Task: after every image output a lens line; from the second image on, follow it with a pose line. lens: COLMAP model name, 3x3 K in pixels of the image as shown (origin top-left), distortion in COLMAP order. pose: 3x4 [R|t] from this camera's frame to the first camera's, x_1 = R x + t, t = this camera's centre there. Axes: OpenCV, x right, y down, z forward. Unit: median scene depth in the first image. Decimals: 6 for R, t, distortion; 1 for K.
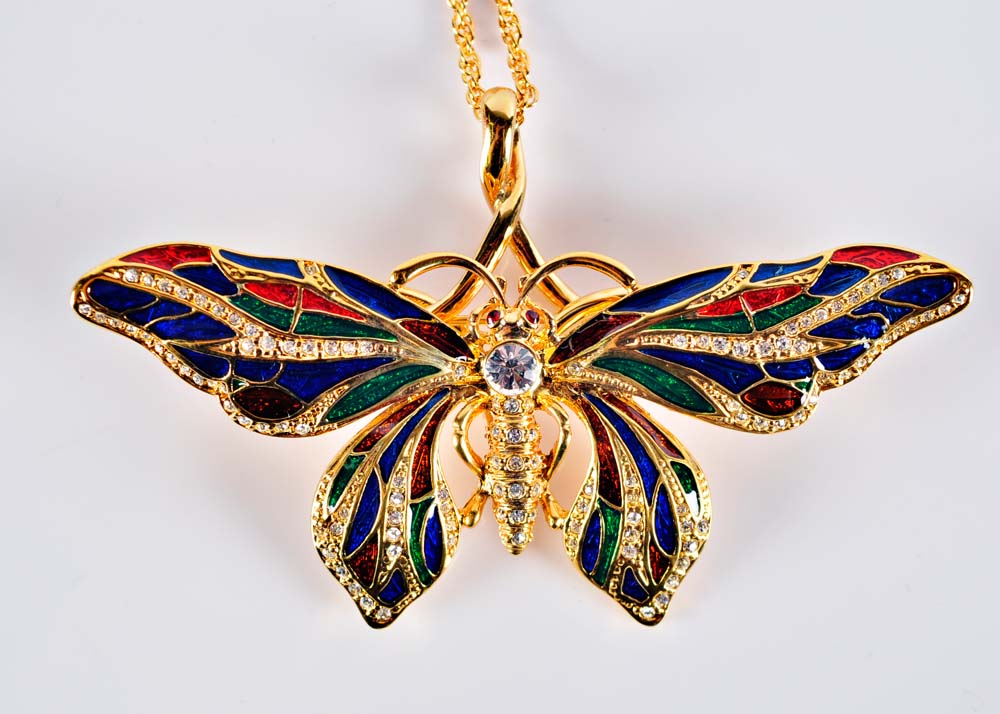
lens RADIAL K [[2954.3, 0, 489.6], [0, 2954.3, 387.7], [0, 0, 1]] dist [0.093192, 0.000000]
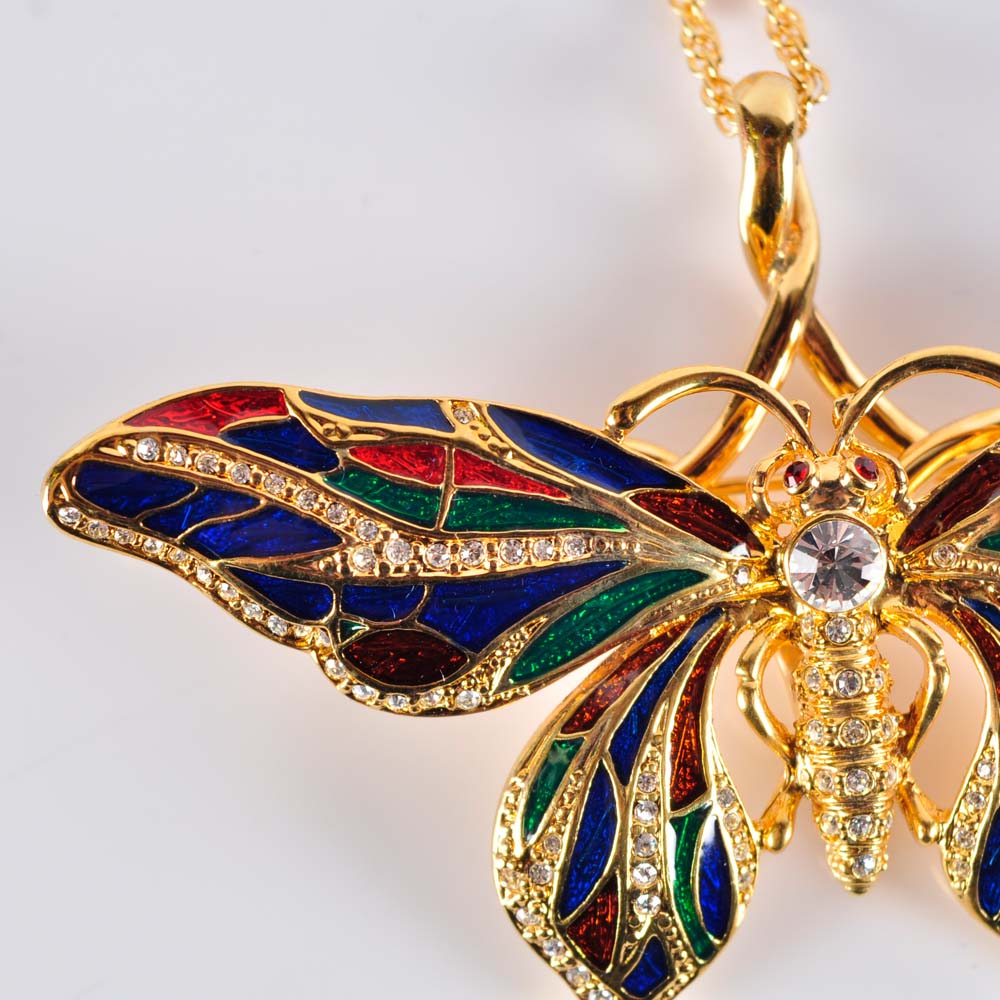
lens RADIAL K [[3784.7, 0, 437.3], [0, 3784.7, 531.0], [0, 0, 1]] dist [0.078244, 0.000000]
pose [[0.997114, -0.075867, -0.002708, -0.064944], [0.075779, 0.996827, -0.024355, -0.000897], [0.004547, 0.024079, 0.999700, 0.280881]]
